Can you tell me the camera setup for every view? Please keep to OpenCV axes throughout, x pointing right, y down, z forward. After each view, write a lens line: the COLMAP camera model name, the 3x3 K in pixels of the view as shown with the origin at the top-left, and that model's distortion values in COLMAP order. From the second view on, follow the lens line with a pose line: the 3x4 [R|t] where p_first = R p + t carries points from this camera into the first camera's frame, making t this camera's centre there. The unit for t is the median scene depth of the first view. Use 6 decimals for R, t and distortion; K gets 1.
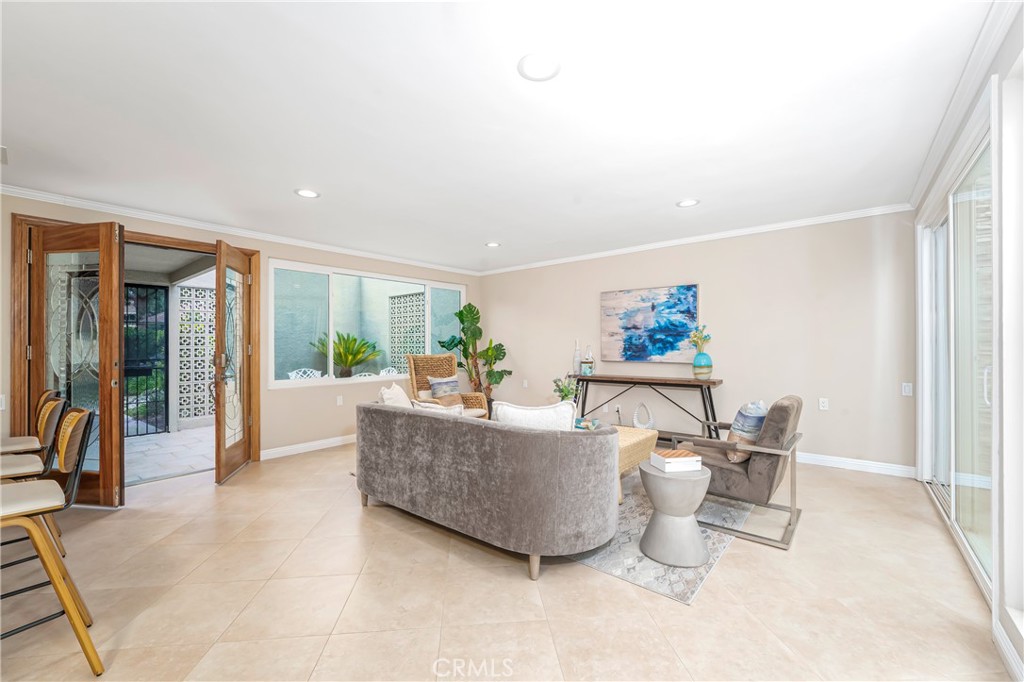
lens RADIAL K [[418.9, 0, 509.6], [0, 418.9, 342.6], [0, 0, 1]] dist [-0.010670, 0.001069]
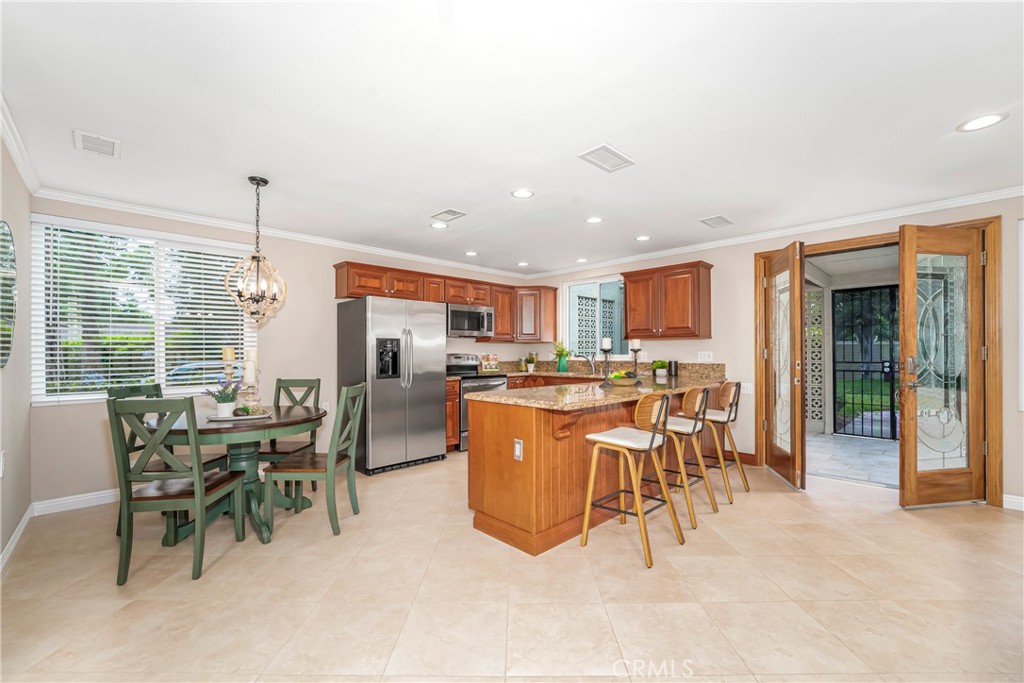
lens RADIAL K [[418.9, 0, 510.1], [0, 418.9, 350.3], [0, 0, 1]] dist [-0.010670, 0.001069]
pose [[-0.116397, -0.000458, -0.993203, 0.284242], [0.013375, 0.999908, -0.002029, 0.004496], [0.993113, -0.013520, -0.116380, 0.338383]]
